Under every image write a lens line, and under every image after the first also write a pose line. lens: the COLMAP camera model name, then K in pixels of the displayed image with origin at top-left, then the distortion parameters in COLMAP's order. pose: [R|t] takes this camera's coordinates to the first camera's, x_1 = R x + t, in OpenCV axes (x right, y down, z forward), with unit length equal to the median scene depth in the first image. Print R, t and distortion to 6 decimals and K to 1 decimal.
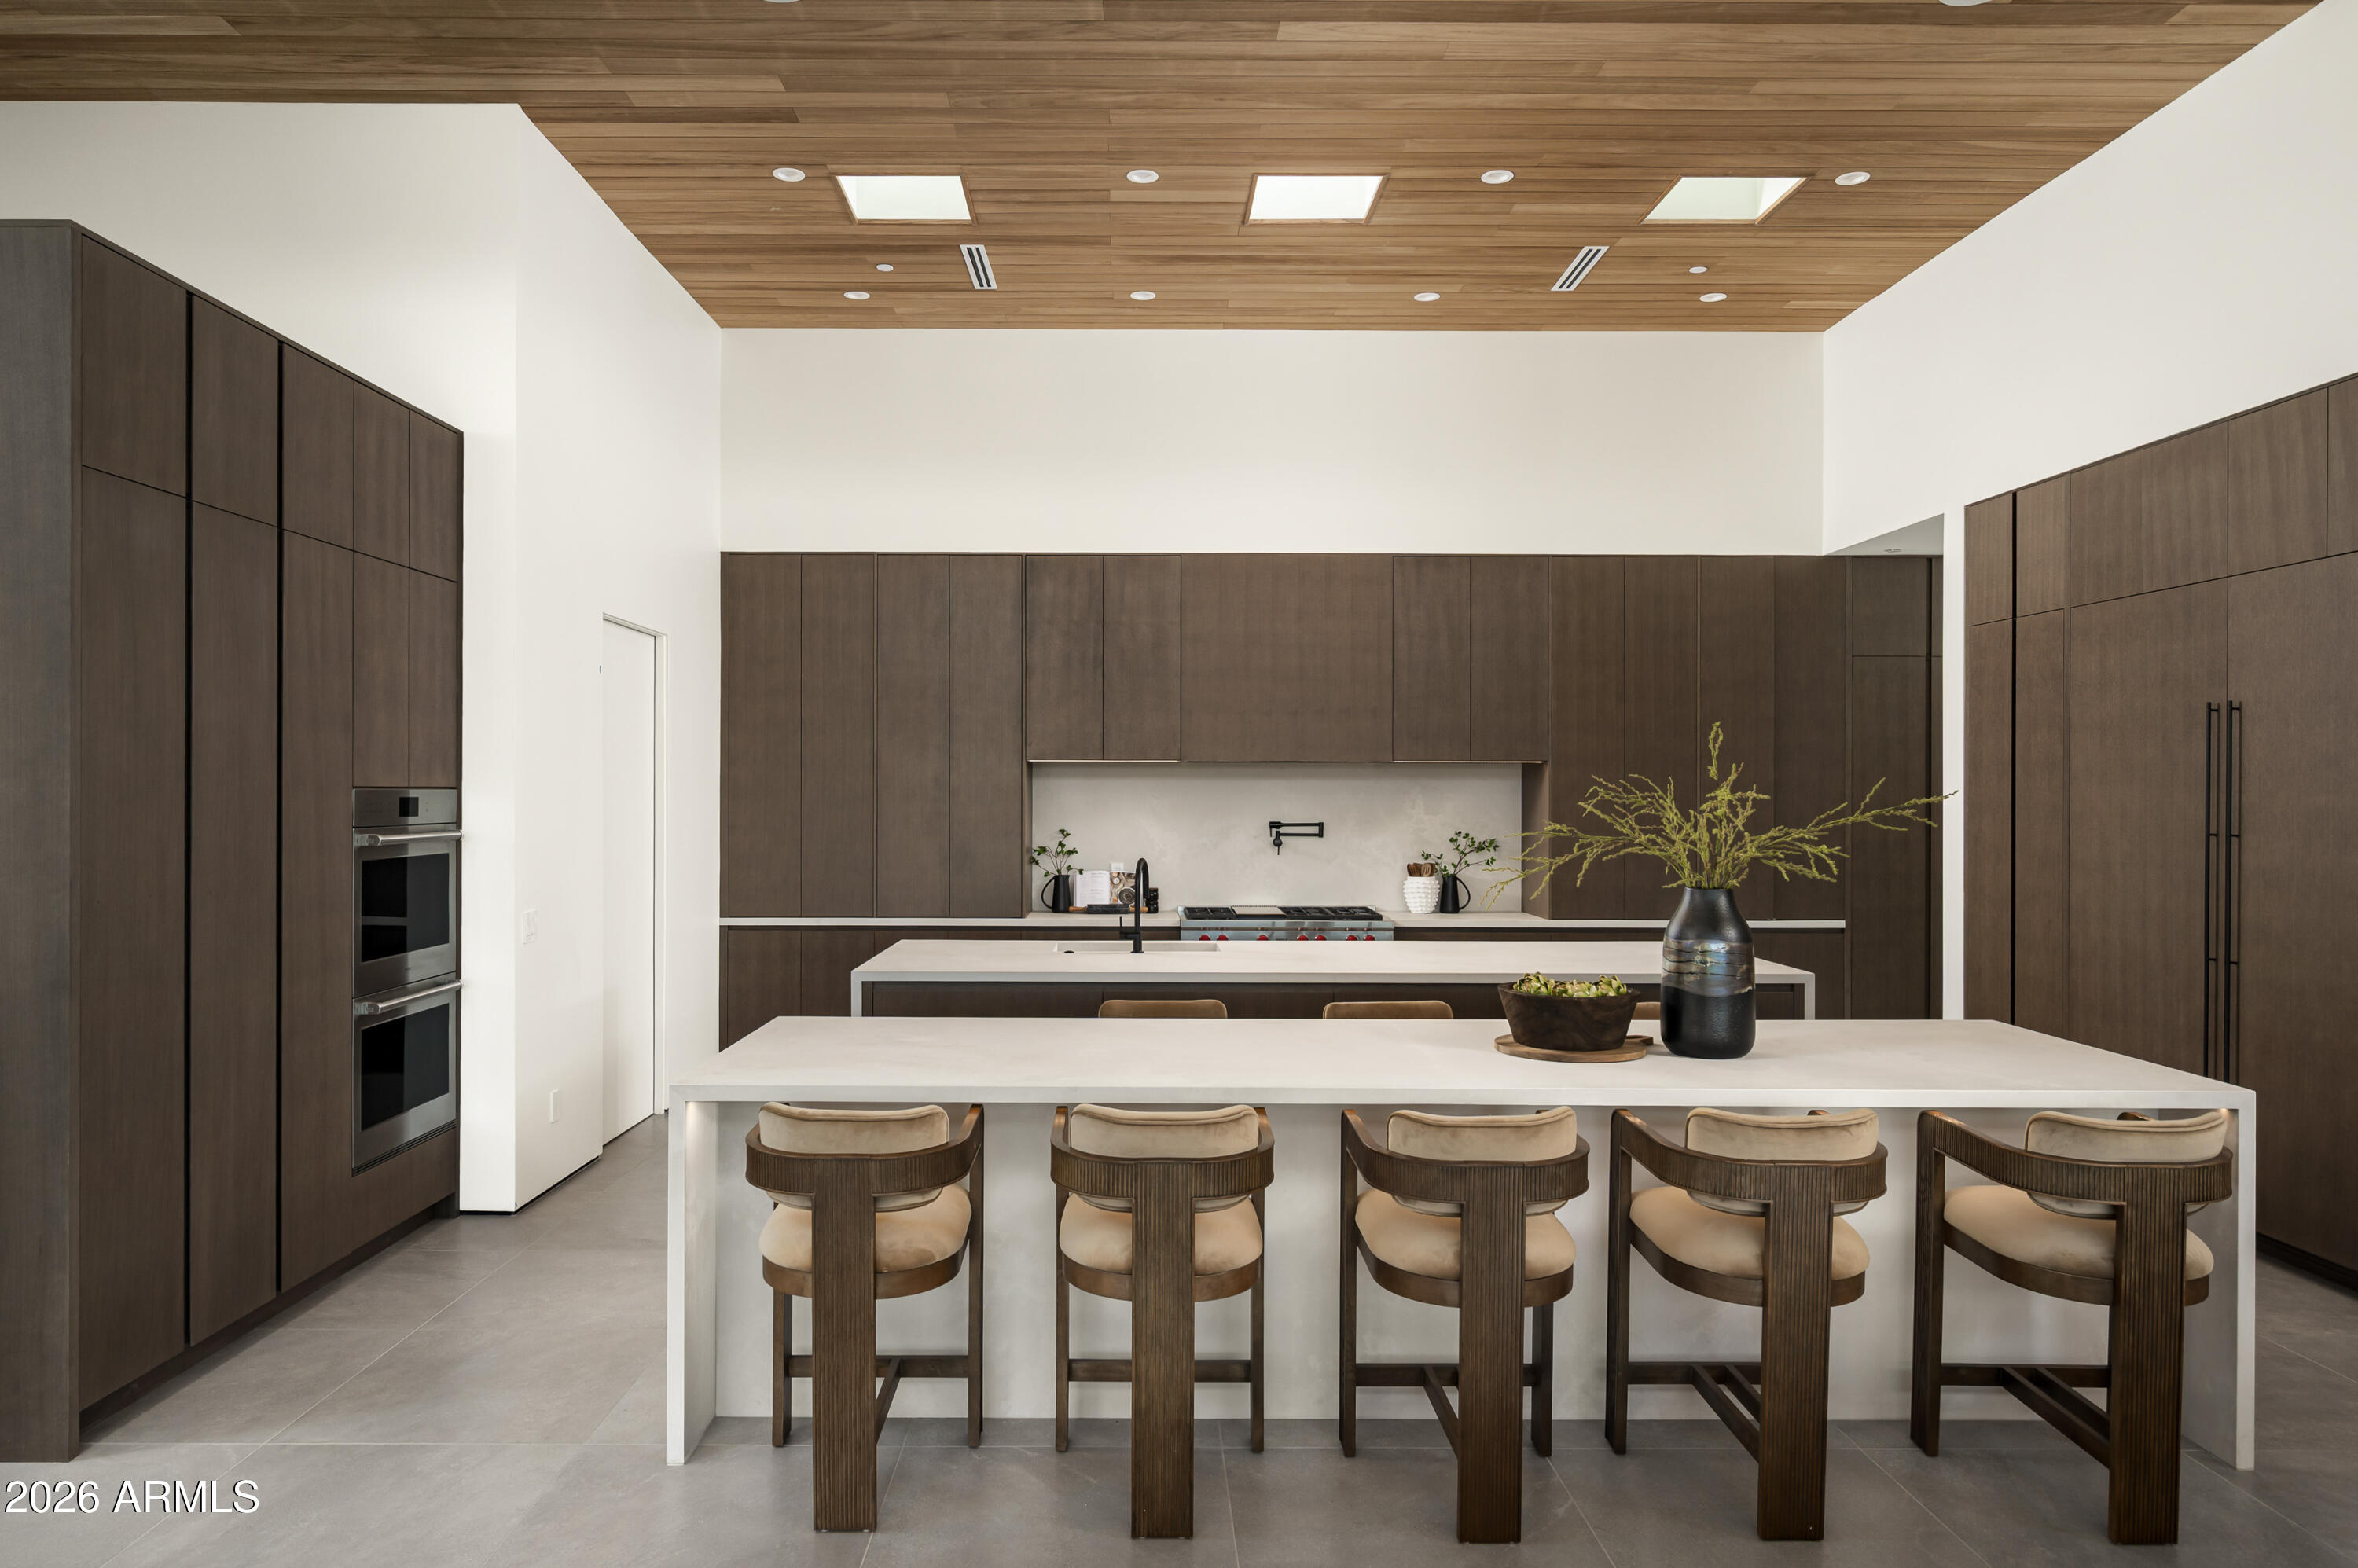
lens RADIAL K [[1523.9, 0, 1179.0], [0, 1523.9, 784.0], [0, 0, 1]] dist [-0.034905, 0.000215]
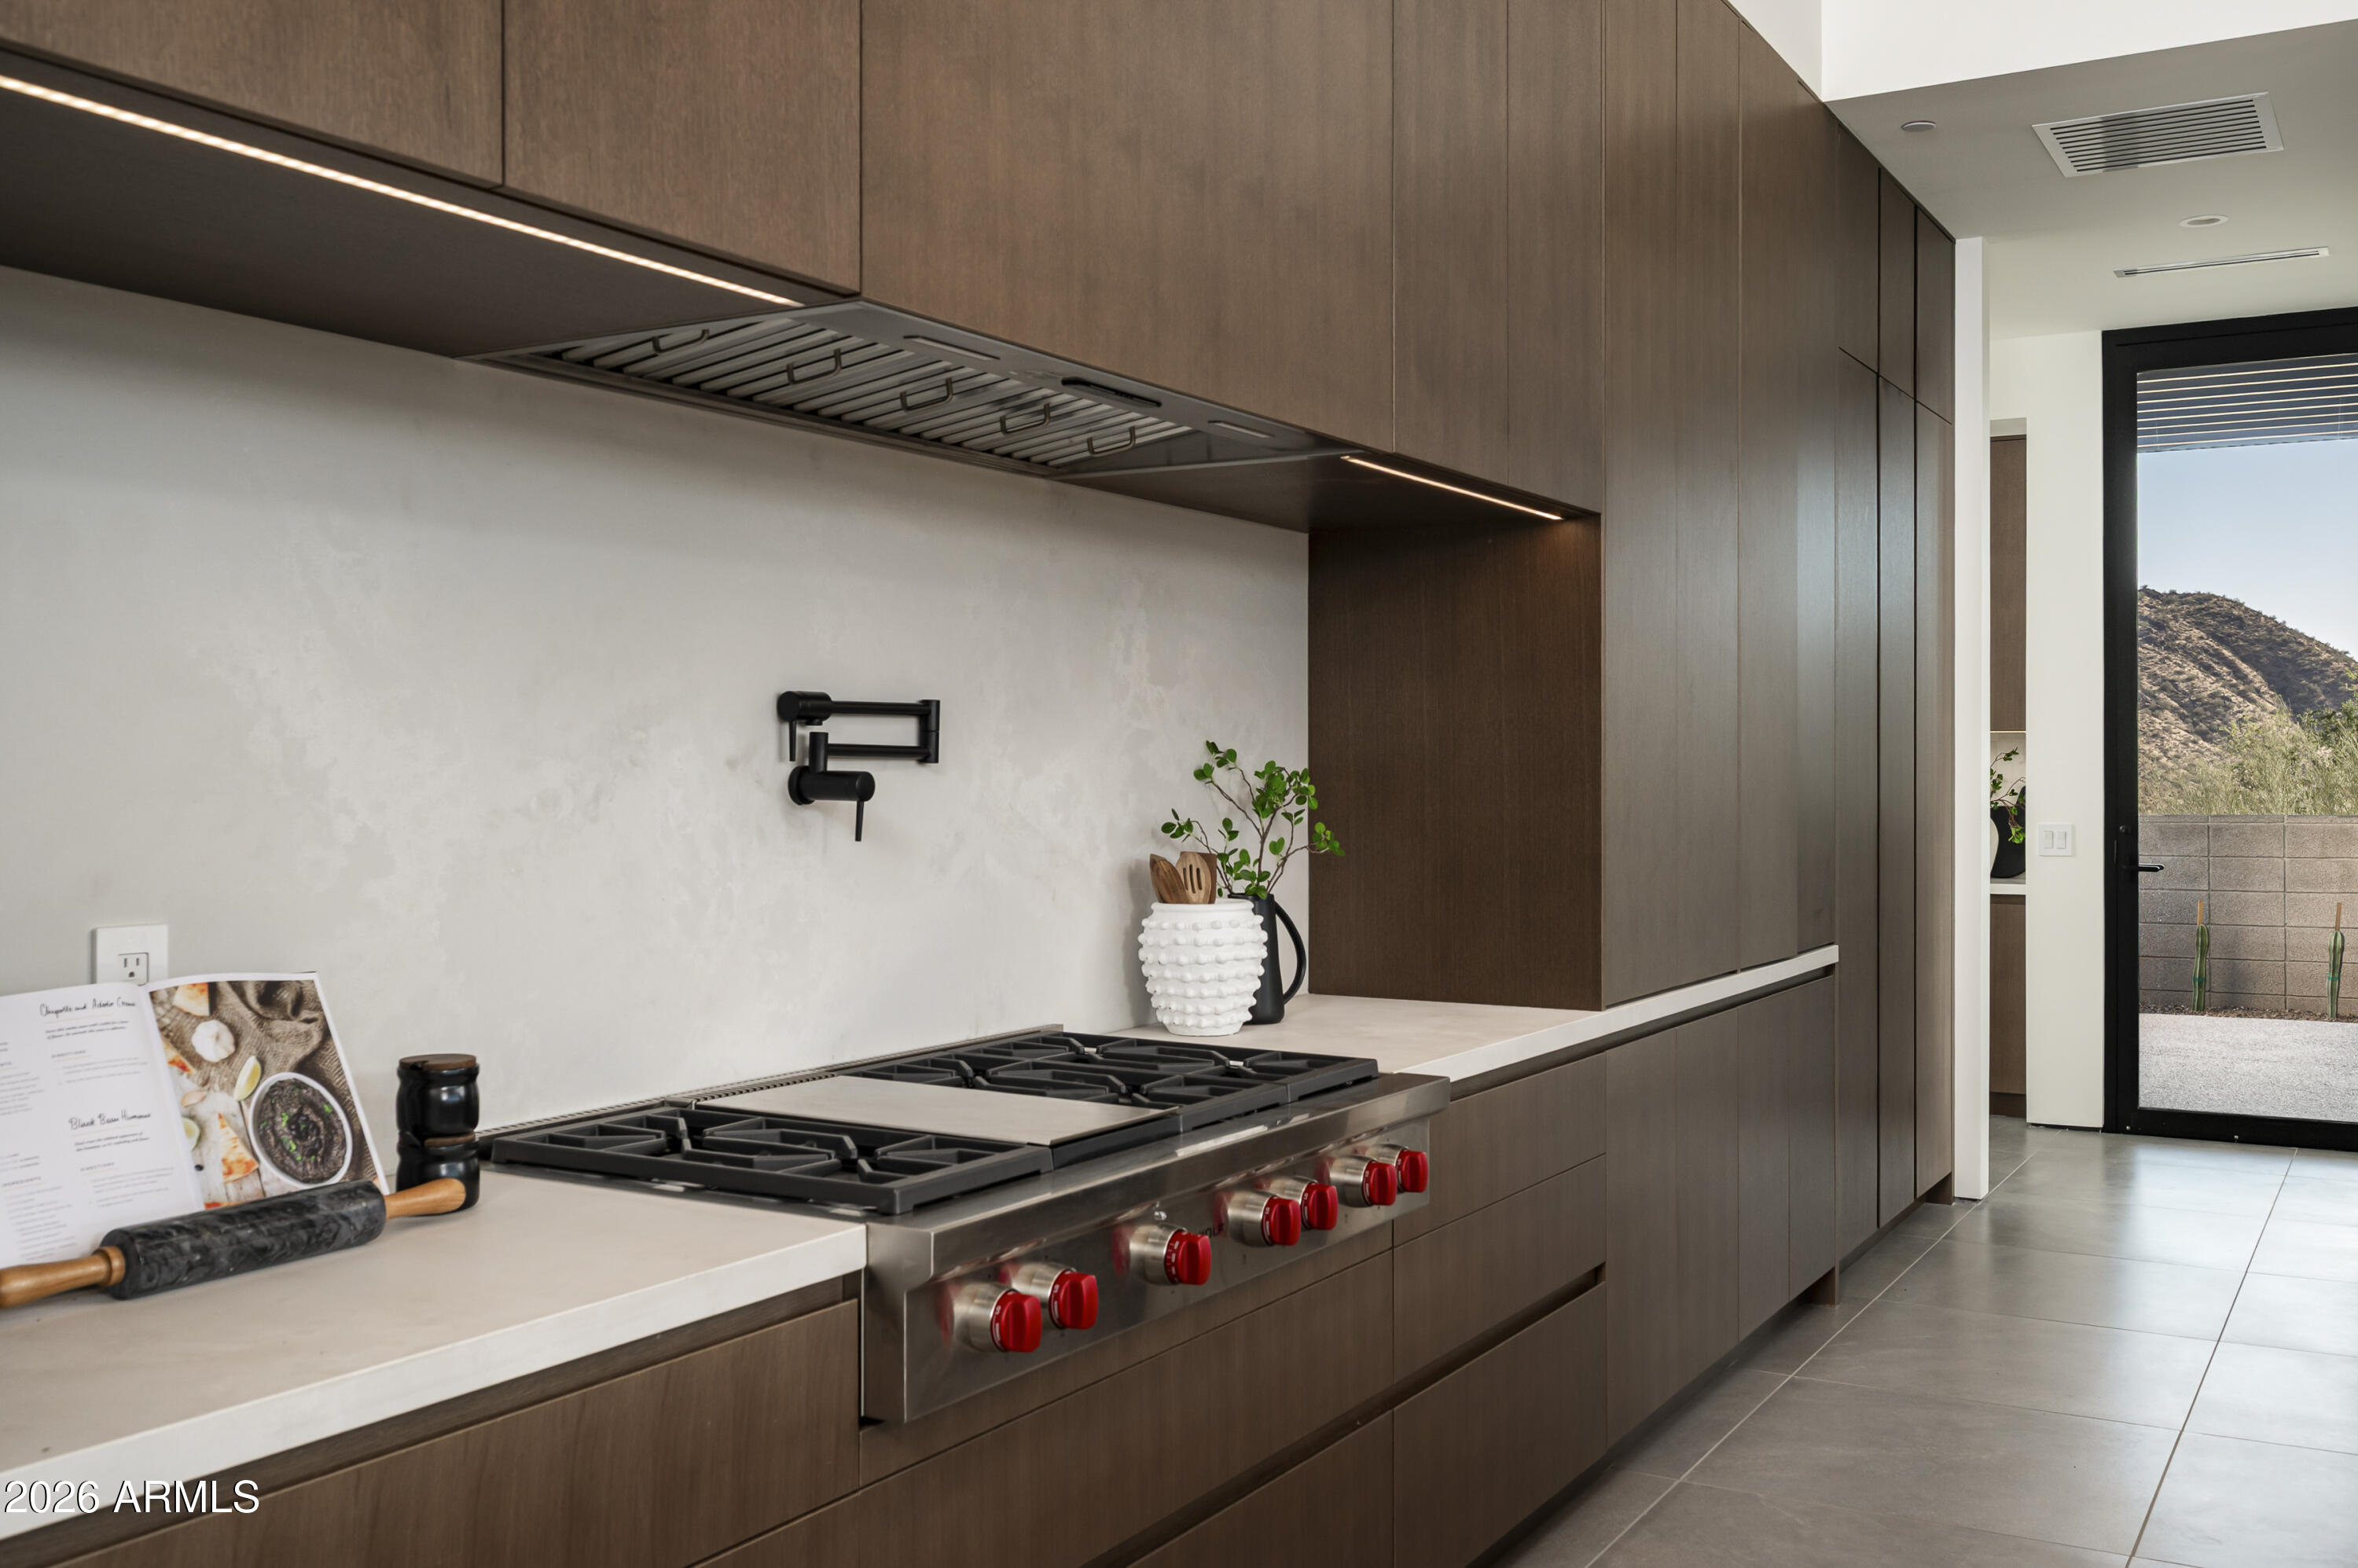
lens RADIAL K [[2082.5, 0, 1179.0], [0, 2082.5, 784.0], [0, 0, 1]] dist [0.001234, 0.000593]
pose [[0.530130, -0.008859, 0.847870, -0.209349], [-0.002986, 0.999920, 0.012314, 0.042986], [-0.847911, -0.009060, 0.530061, 0.994403]]
